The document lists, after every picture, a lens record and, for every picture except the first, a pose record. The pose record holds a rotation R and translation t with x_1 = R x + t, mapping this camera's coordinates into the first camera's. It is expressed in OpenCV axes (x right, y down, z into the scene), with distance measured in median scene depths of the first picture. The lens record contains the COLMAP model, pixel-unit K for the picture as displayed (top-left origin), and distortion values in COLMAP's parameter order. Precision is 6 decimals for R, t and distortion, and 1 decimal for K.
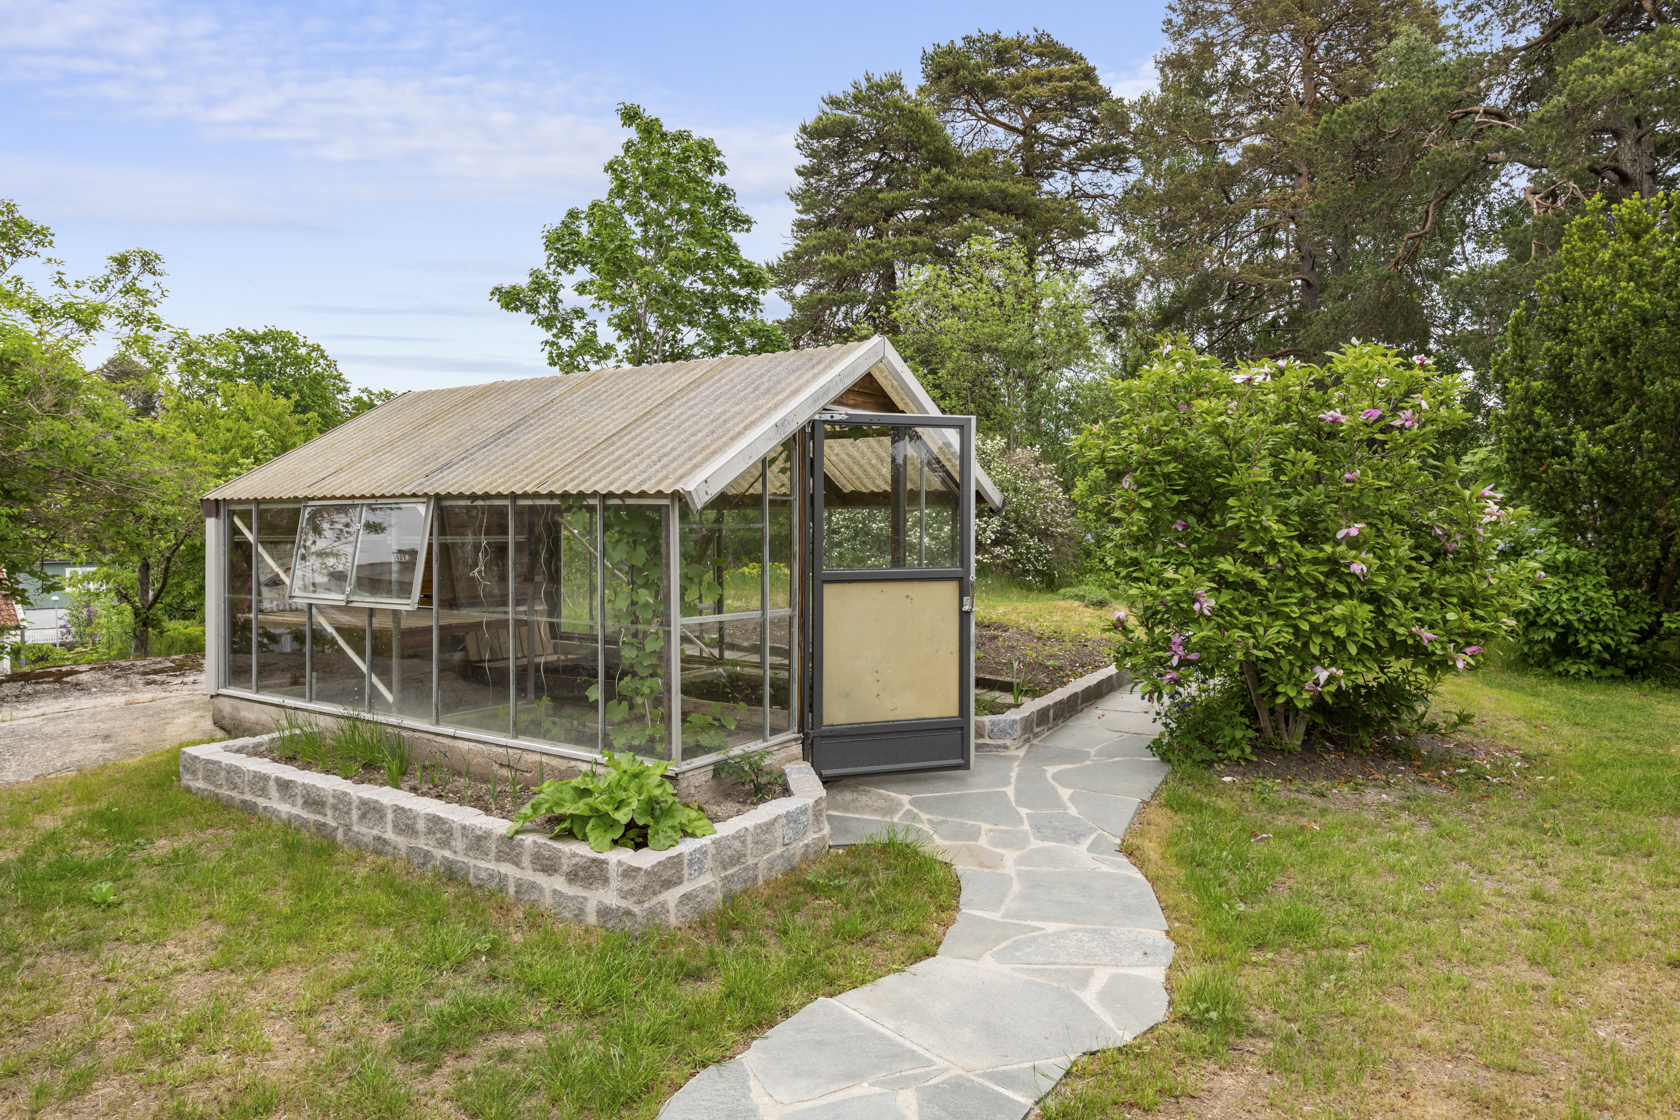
lens RADIAL K [[1032.6, 0, 836.3], [0, 1032.6, 530.2], [0, 0, 1]] dist [0.029107, -0.018996]
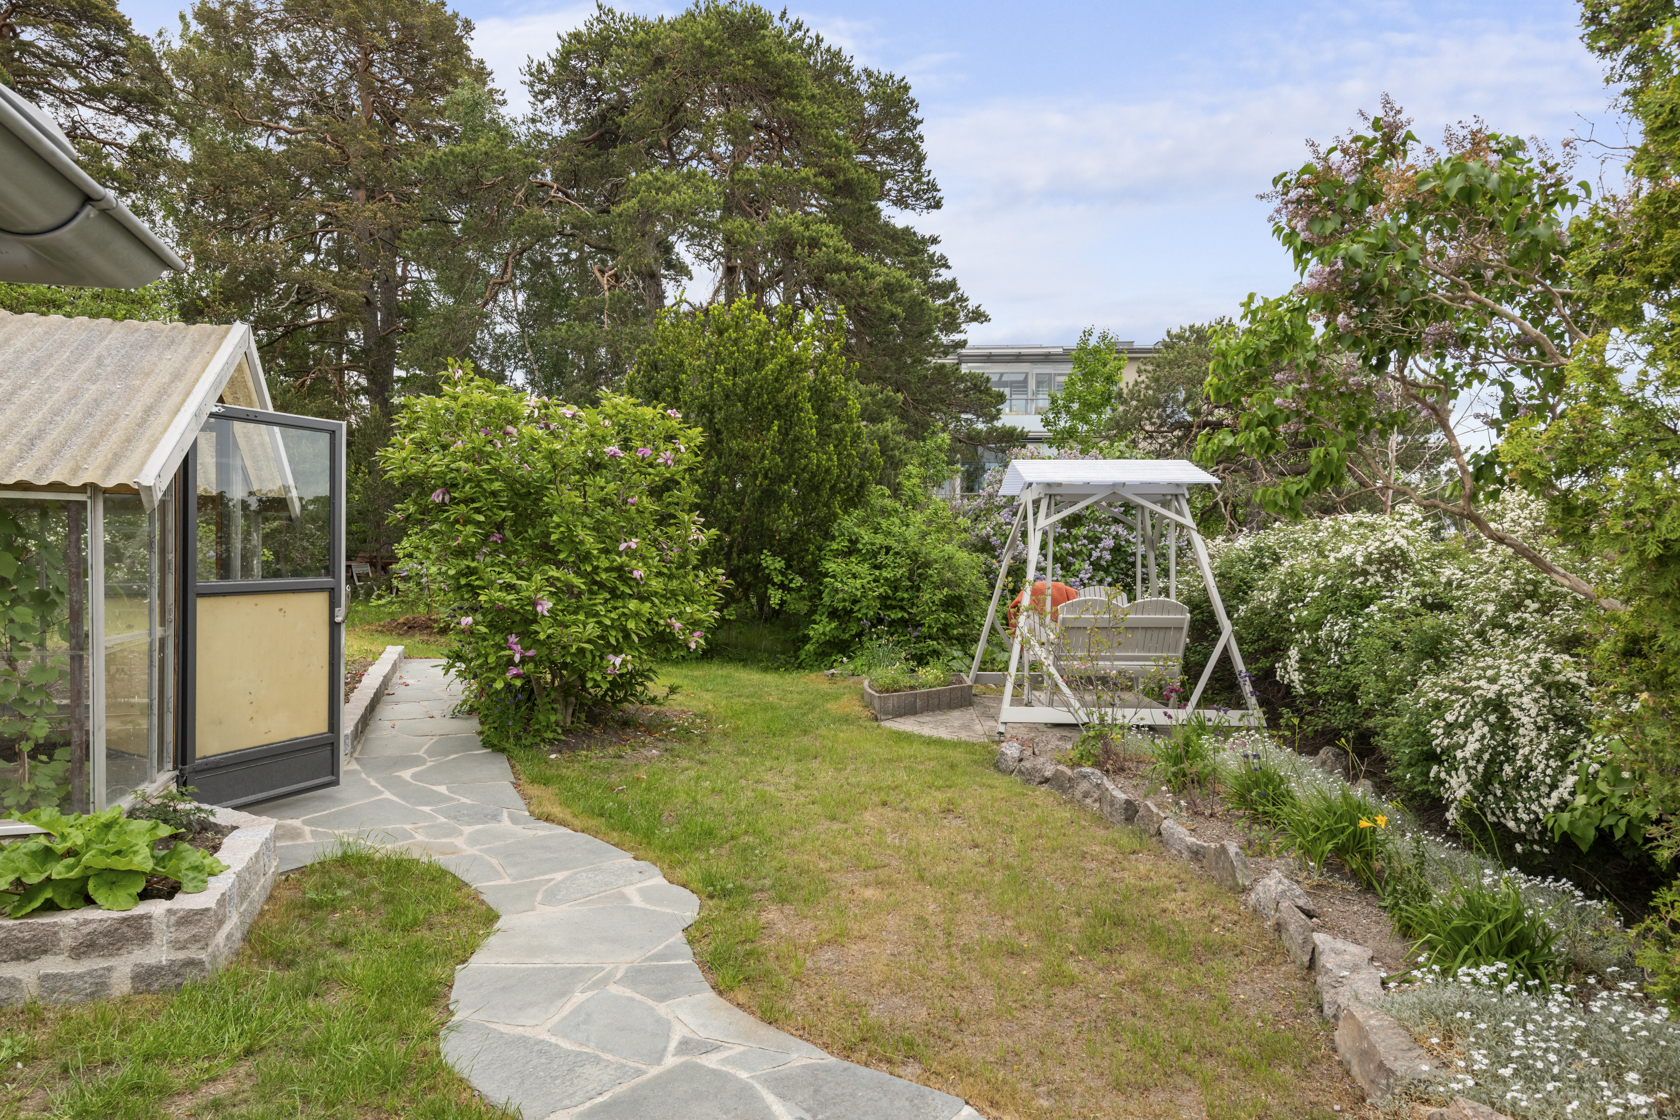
lens RADIAL K [[1092.9, 0, 839.0], [0, 1092.9, 572.8], [0, 0, 1]] dist [0.016014, -0.002691]
pose [[0.615719, -0.010636, 0.787894, -0.375683], [-0.003920, 0.999855, 0.016561, 0.011619], [-0.787956, -0.013285, 0.615588, -0.006040]]
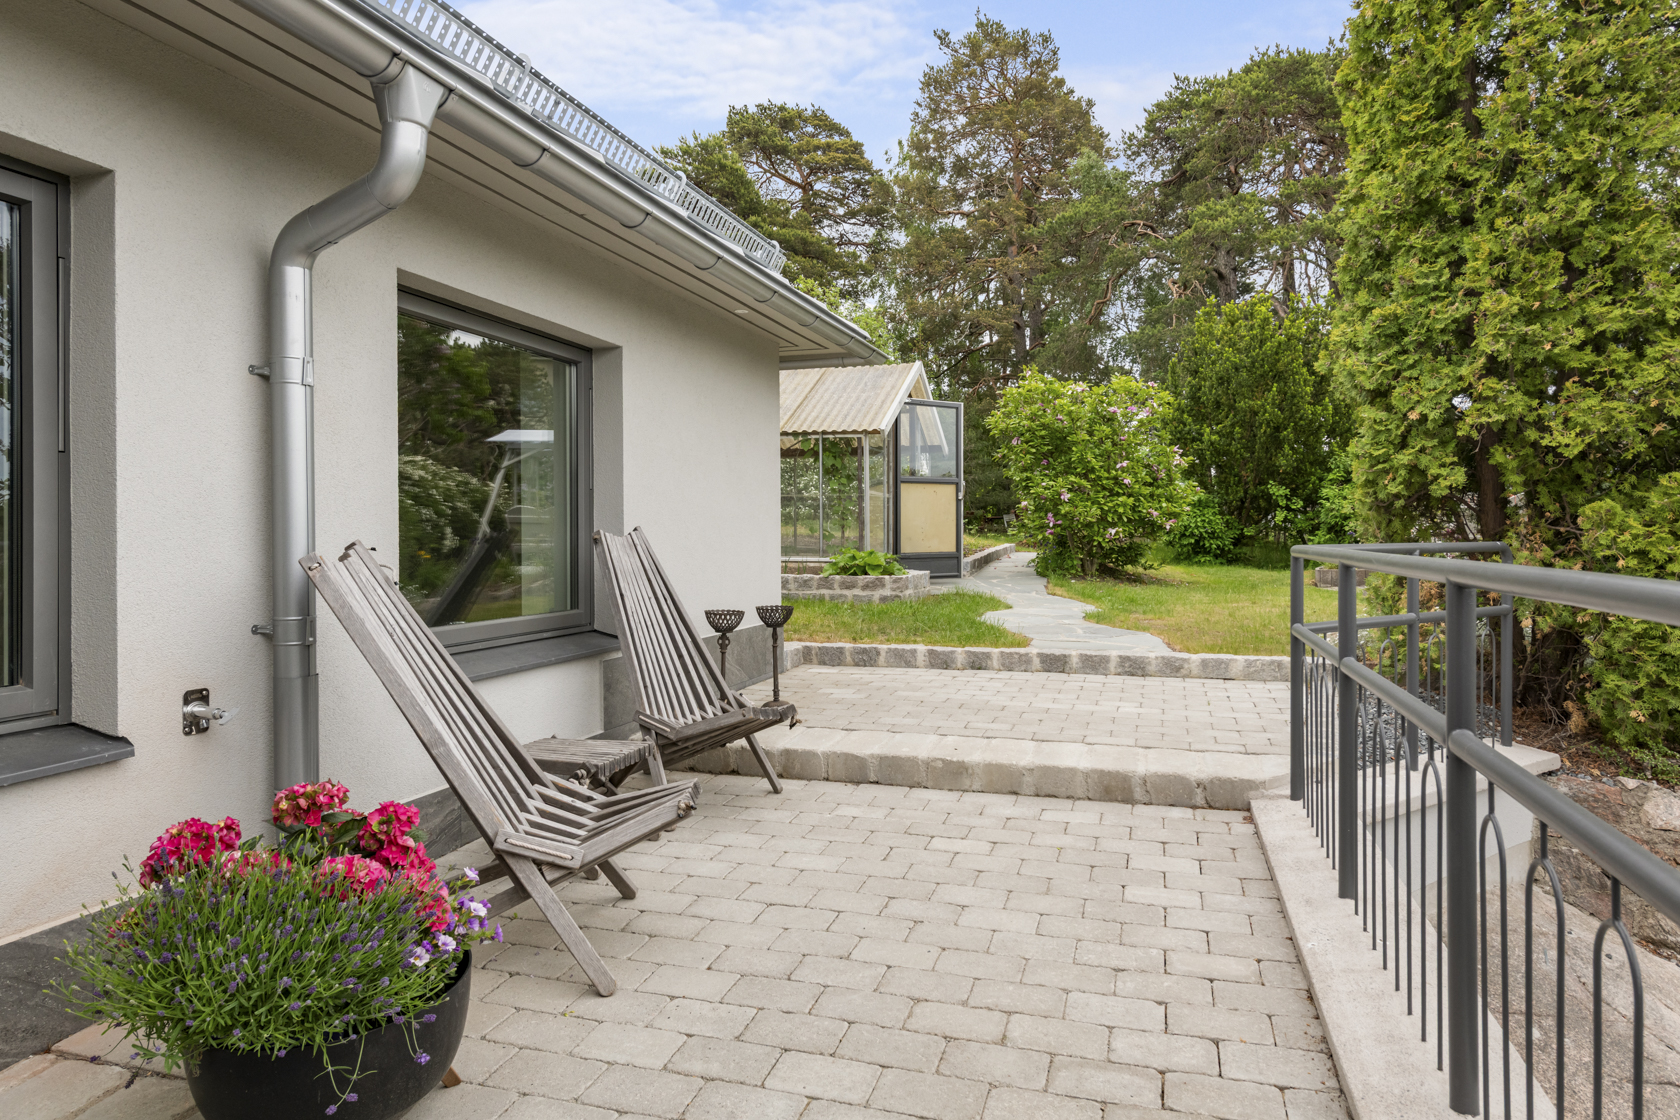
lens RADIAL K [[1040.6, 0, 834.9], [0, 1040.6, 540.1], [0, 0, 1]] dist [0.043451, -0.021890]
pose [[0.954199, -0.004653, 0.299136, -0.678537], [0.005149, 0.999986, -0.000871, 0.149553], [-0.299128, 0.002371, 0.954210, -0.823445]]
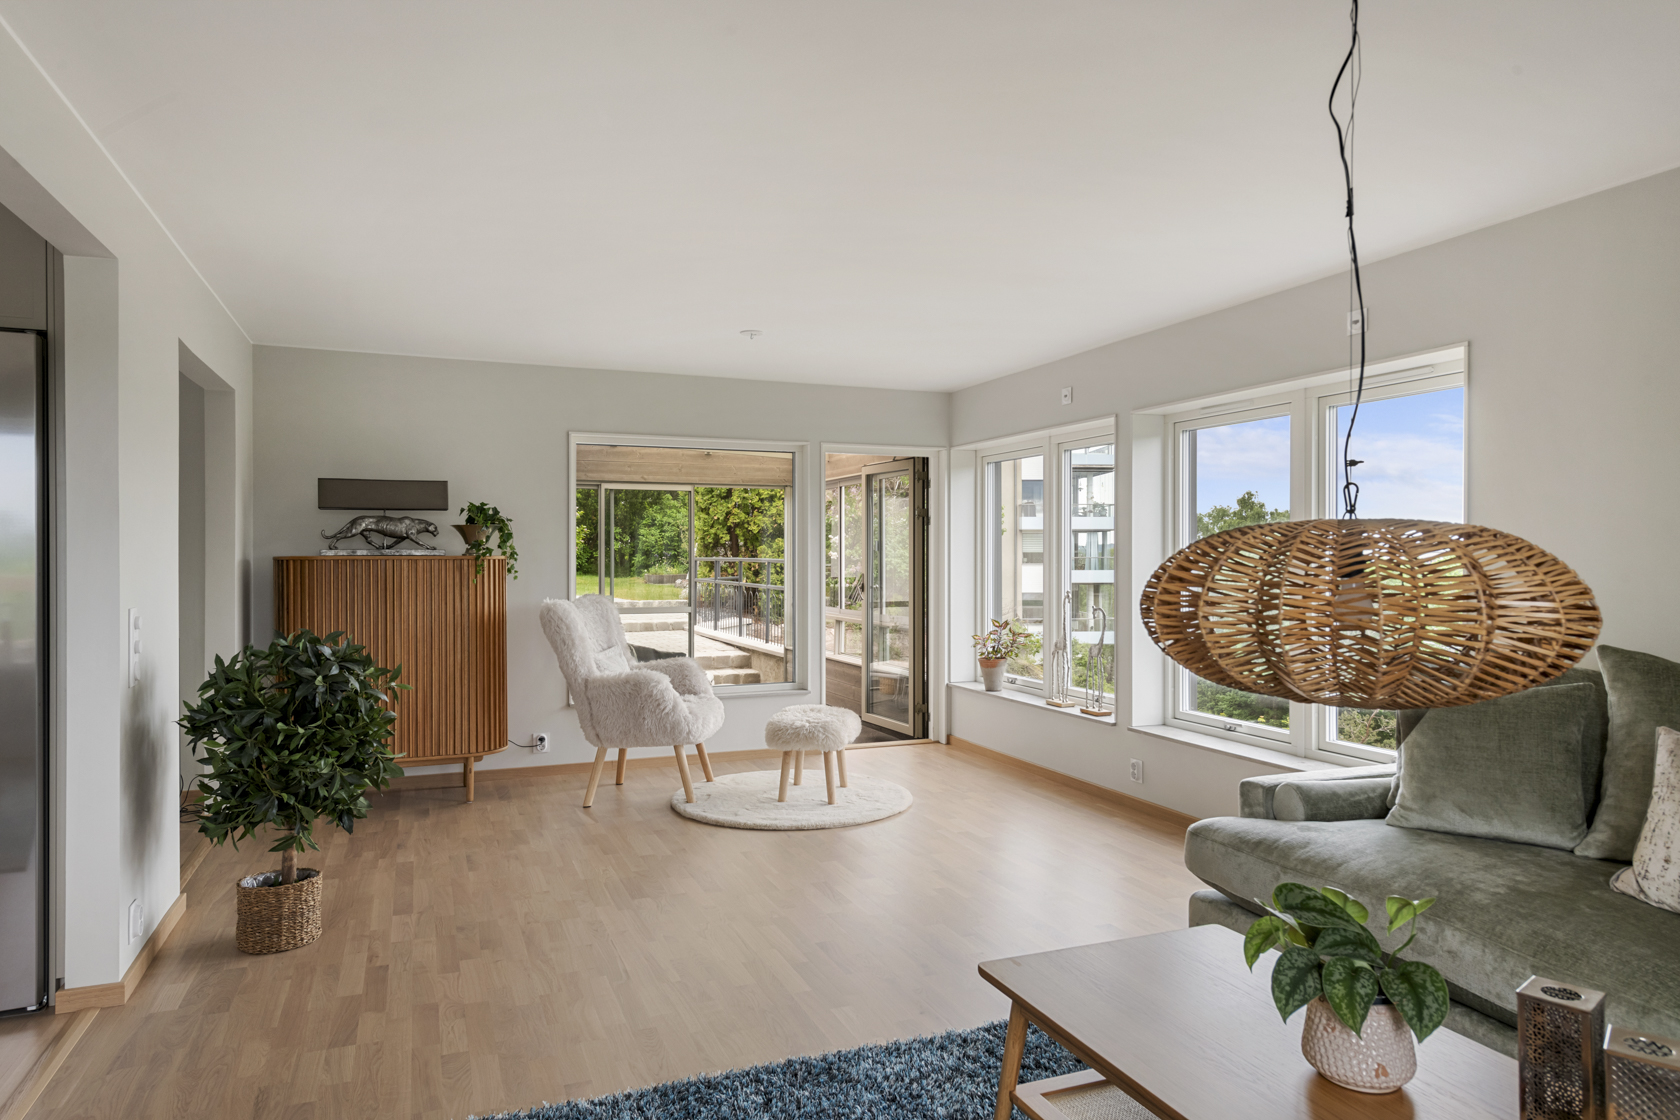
lens RADIAL K [[1040.6, 0, 834.9], [0, 1040.6, 540.1], [0, 0, 1]] dist [0.043451, -0.021890]
pose [[0.552714, 0.010782, 0.833301, -1.976099], [0.007503, 0.999811, -0.017913, 0.157400], [-0.833337, 0.016153, 0.552529, -1.837343]]
